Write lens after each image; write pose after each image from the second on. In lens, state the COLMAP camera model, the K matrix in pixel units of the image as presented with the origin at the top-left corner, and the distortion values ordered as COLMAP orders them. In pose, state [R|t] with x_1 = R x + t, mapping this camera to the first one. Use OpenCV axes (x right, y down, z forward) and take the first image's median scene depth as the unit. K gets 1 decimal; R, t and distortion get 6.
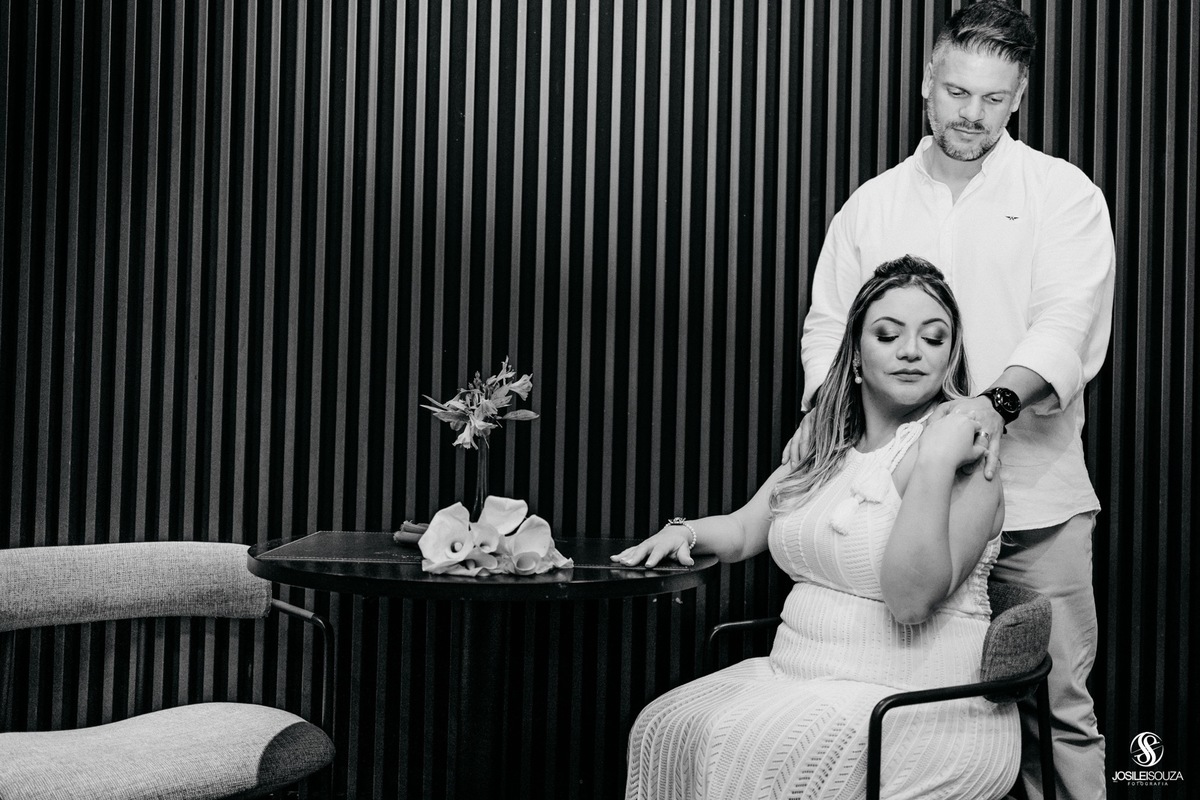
lens RADIAL K [[1218.7, 0, 600.7], [0, 1218.7, 299.9], [0, 0, 1]] dist [-0.049528, 0.146321]
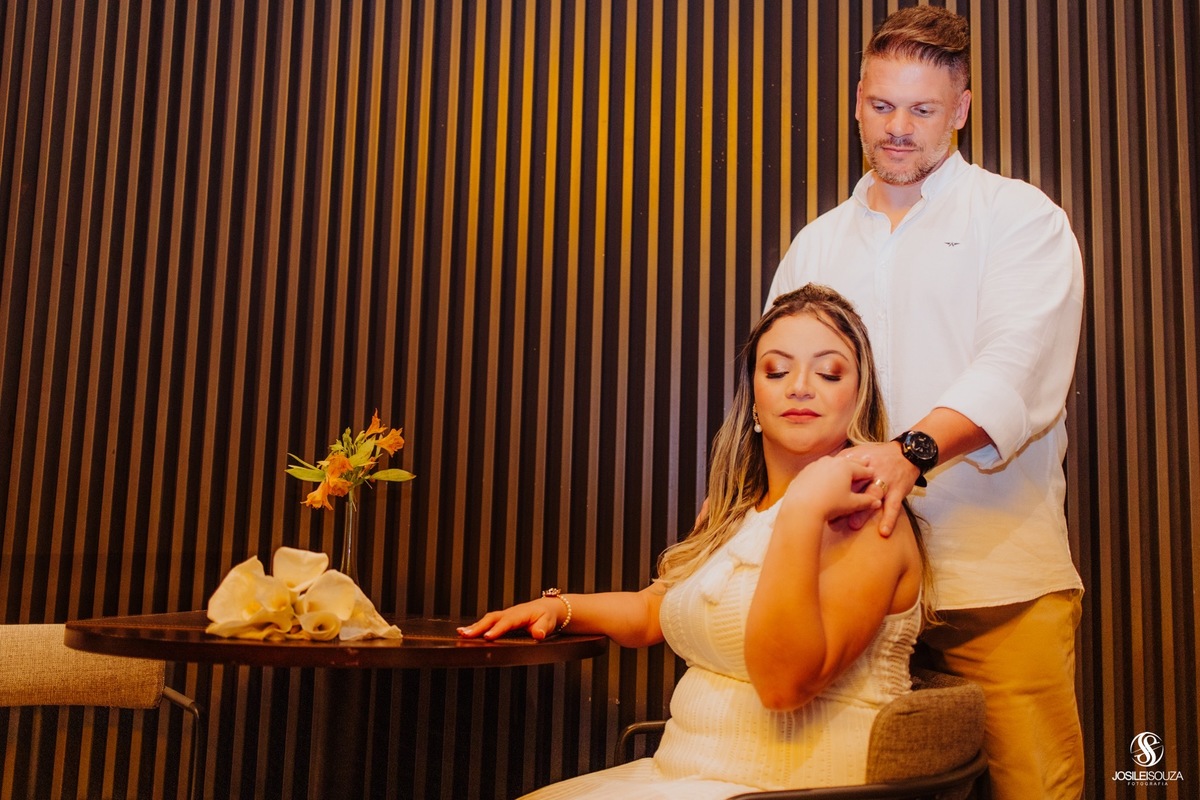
lens RADIAL K [[1218.7, 0, 600.7], [0, 1218.7, 299.9], [0, 0, 1]] dist [-0.049528, 0.146321]
pose [[0.988670, -0.028944, -0.147286, 0.232244], [0.011815, 0.993194, -0.115872, 0.074273], [0.149638, 0.112819, 0.982283, 0.123117]]
